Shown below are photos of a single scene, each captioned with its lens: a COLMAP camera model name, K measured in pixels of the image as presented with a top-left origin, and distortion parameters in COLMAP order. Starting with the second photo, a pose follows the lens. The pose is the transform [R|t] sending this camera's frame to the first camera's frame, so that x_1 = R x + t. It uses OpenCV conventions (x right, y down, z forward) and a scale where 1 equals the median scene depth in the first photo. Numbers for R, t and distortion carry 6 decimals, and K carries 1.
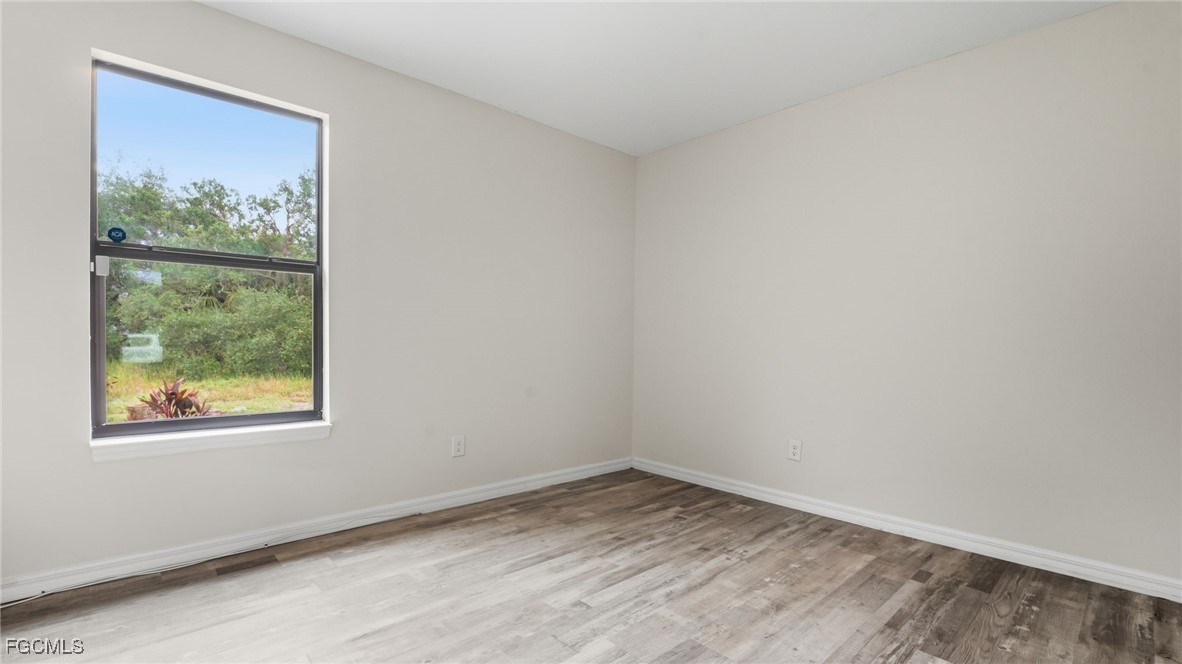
lens RADIAL K [[482.5, 0, 586.2], [0, 482.5, 335.8], [0, 0, 1]] dist [-0.025000, 0.000326]
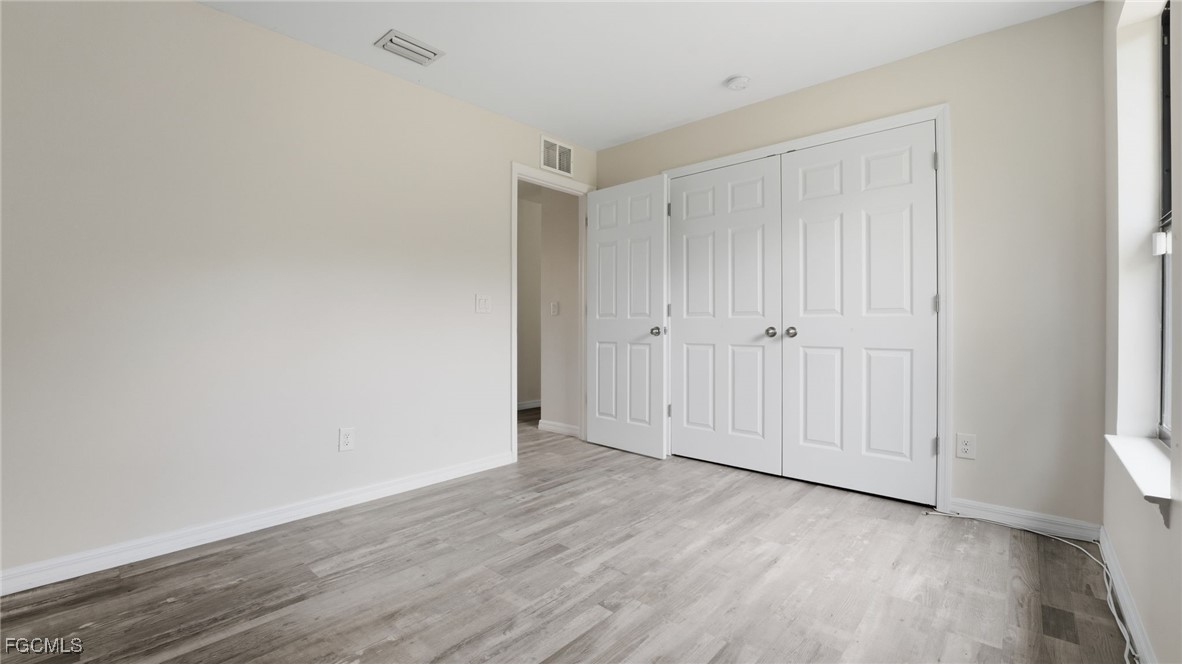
lens RADIAL K [[482.5, 0, 586.2], [0, 482.5, 335.8], [0, 0, 1]] dist [-0.025000, 0.000326]
pose [[-0.994937, -0.012003, -0.099783, 0.138746], [-0.012953, 0.999877, 0.008881, 0.031734], [0.099664, 0.010128, -0.994970, 1.968931]]
